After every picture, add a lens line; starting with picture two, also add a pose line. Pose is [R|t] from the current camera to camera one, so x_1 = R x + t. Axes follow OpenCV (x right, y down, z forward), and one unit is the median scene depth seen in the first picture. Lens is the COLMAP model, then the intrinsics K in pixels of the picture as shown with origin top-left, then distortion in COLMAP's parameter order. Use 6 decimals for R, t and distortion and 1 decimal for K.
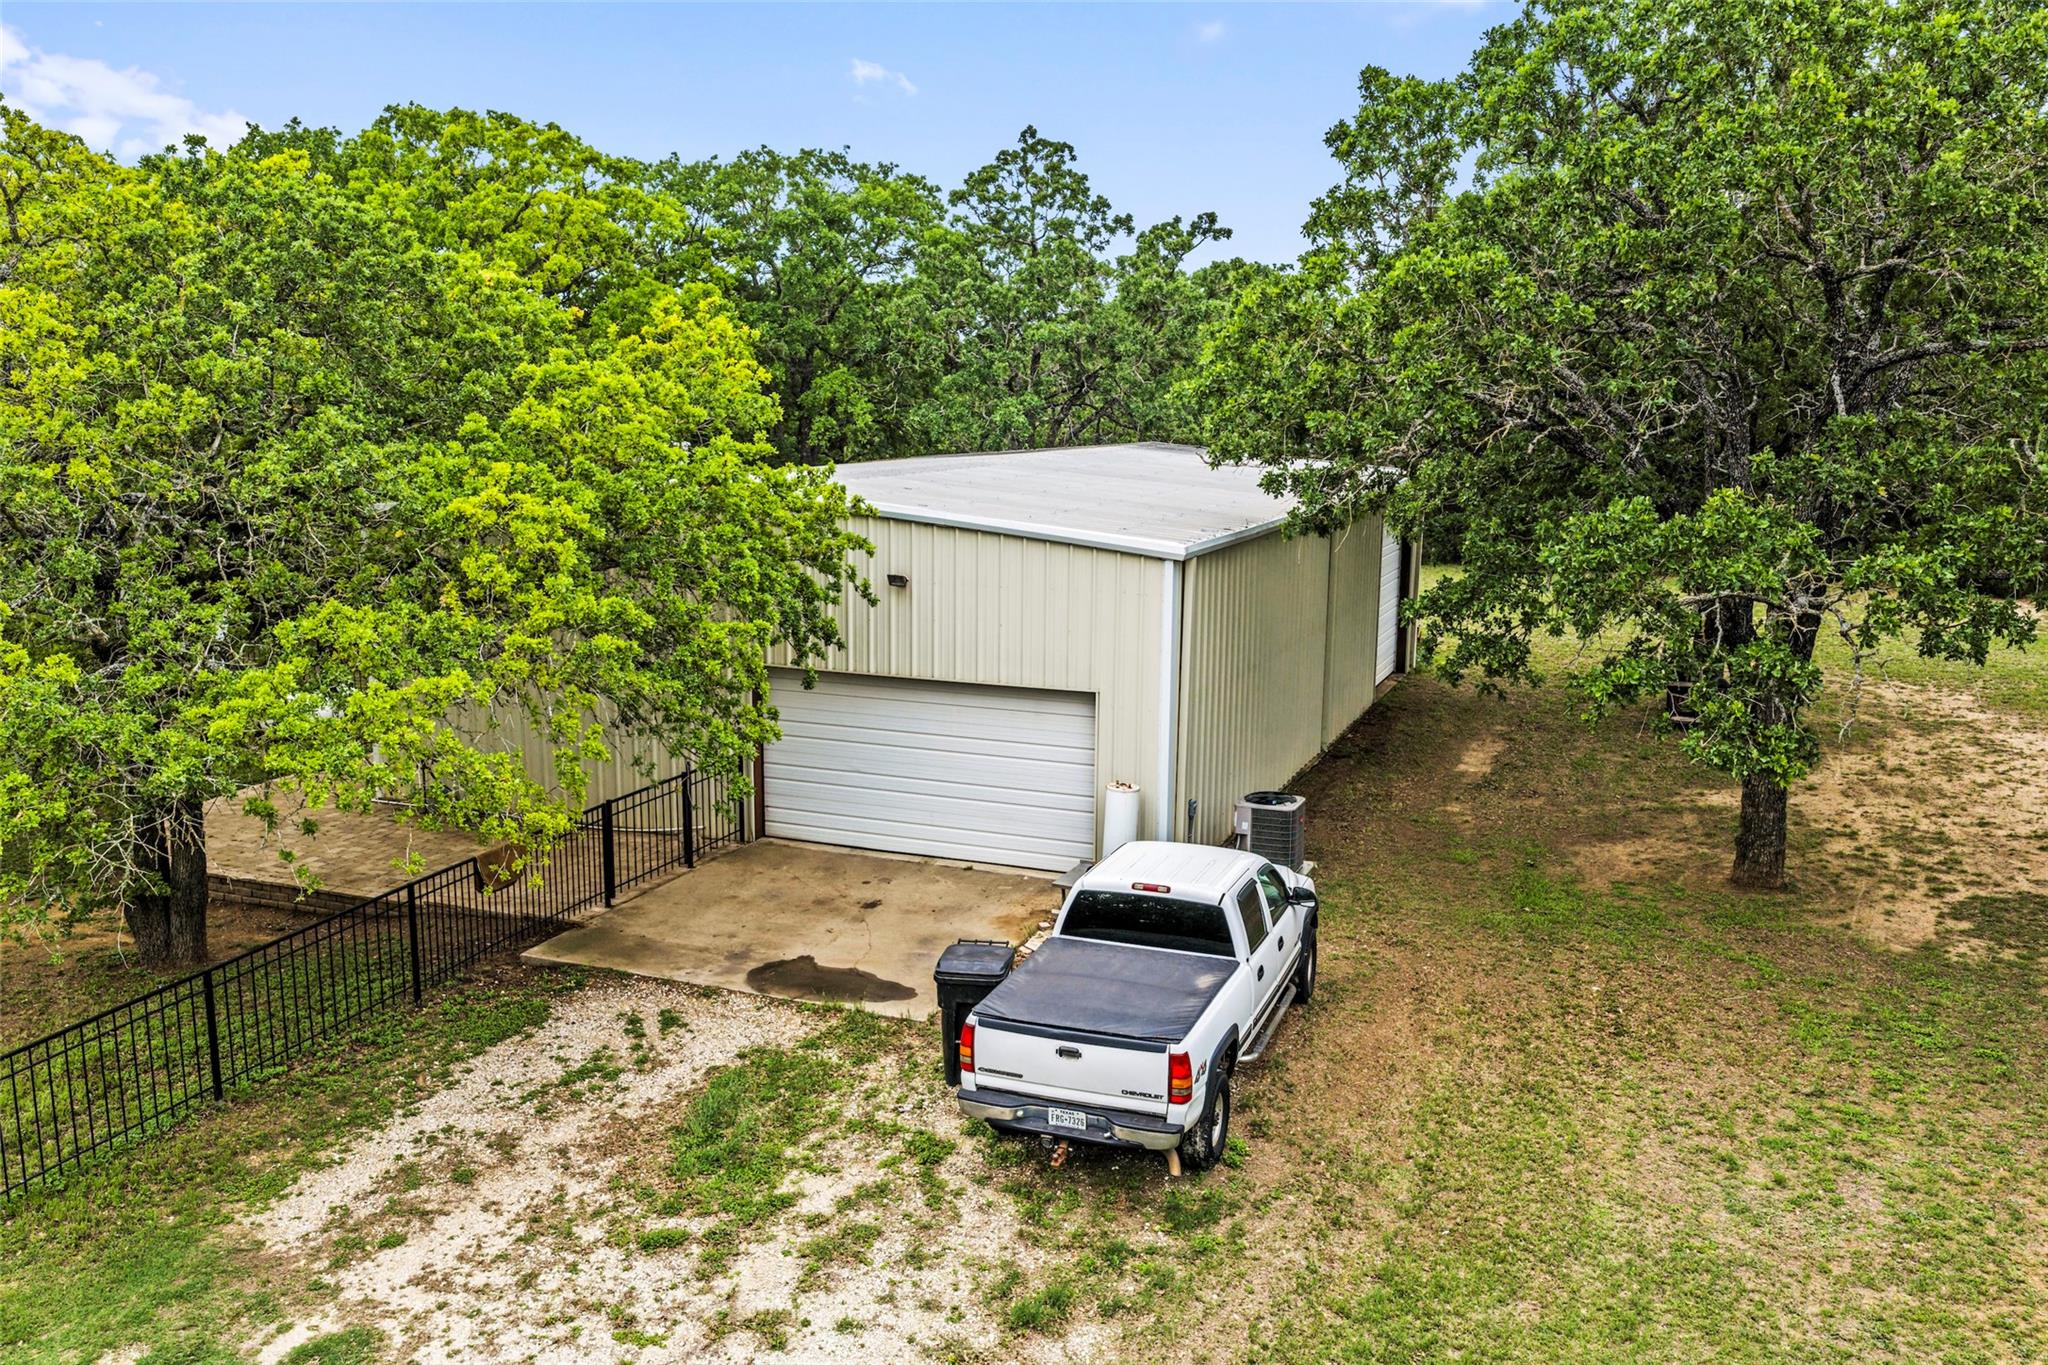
lens RADIAL K [[1862.7, 0, 1024.0], [0, 1862.7, 682.5], [0, 0, 1]] dist [0.002896, -0.007949]
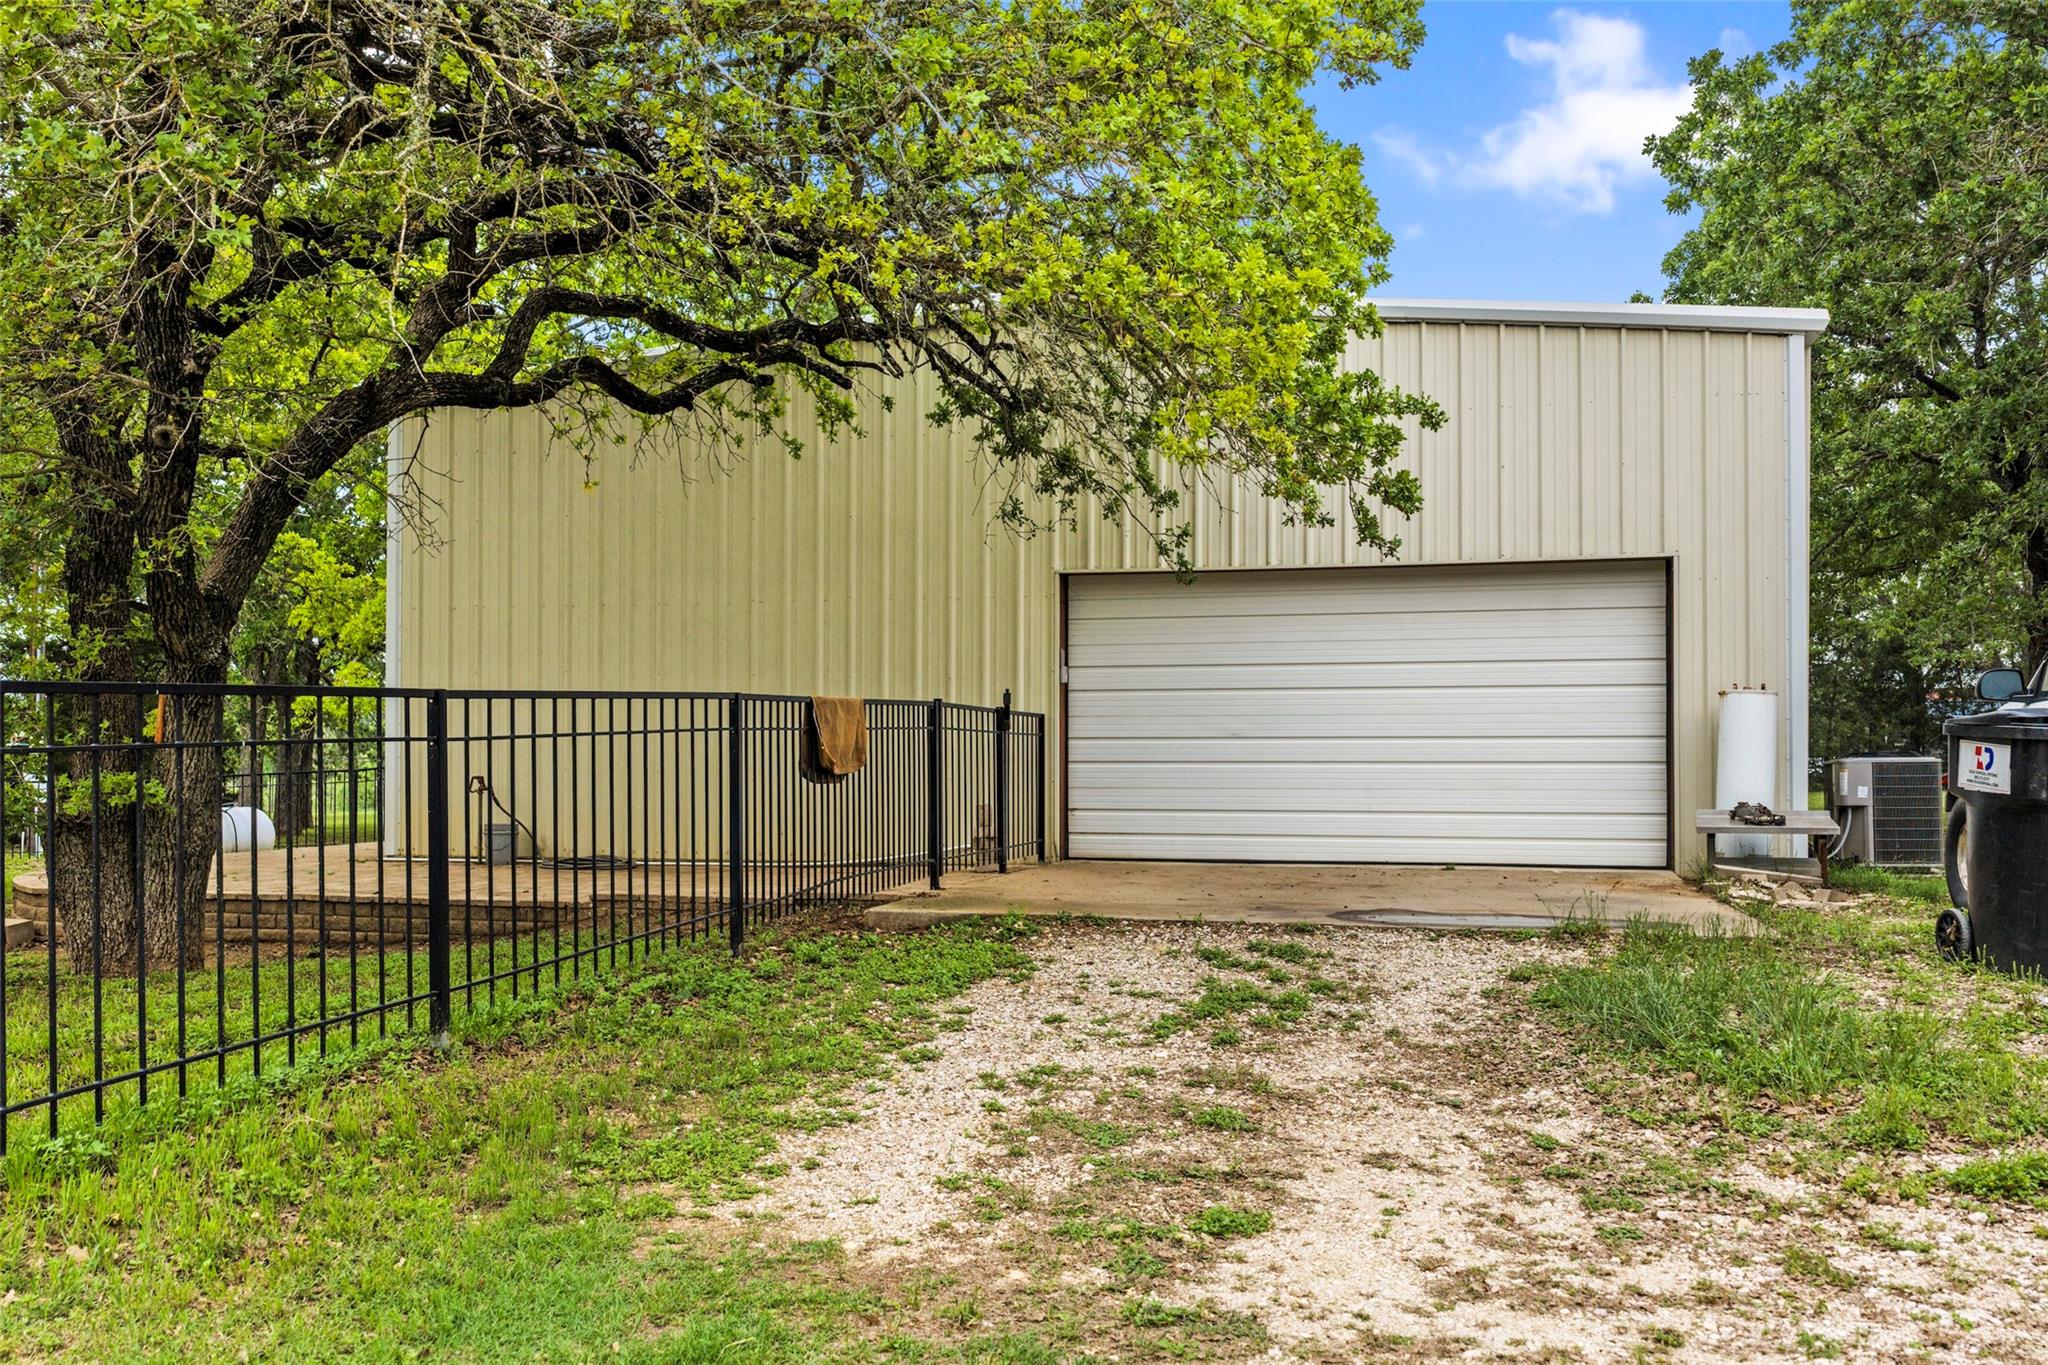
lens RADIAL K [[1862.7, 0, 1024.0], [0, 1862.7, 682.5], [0, 0, 1]] dist [0.002896, -0.007949]
pose [[0.989837, 0.002206, 0.142193, -0.410206], [0.028730, 0.976161, -0.215136, 0.269752], [-0.139278, 0.217034, 0.966177, 0.655429]]
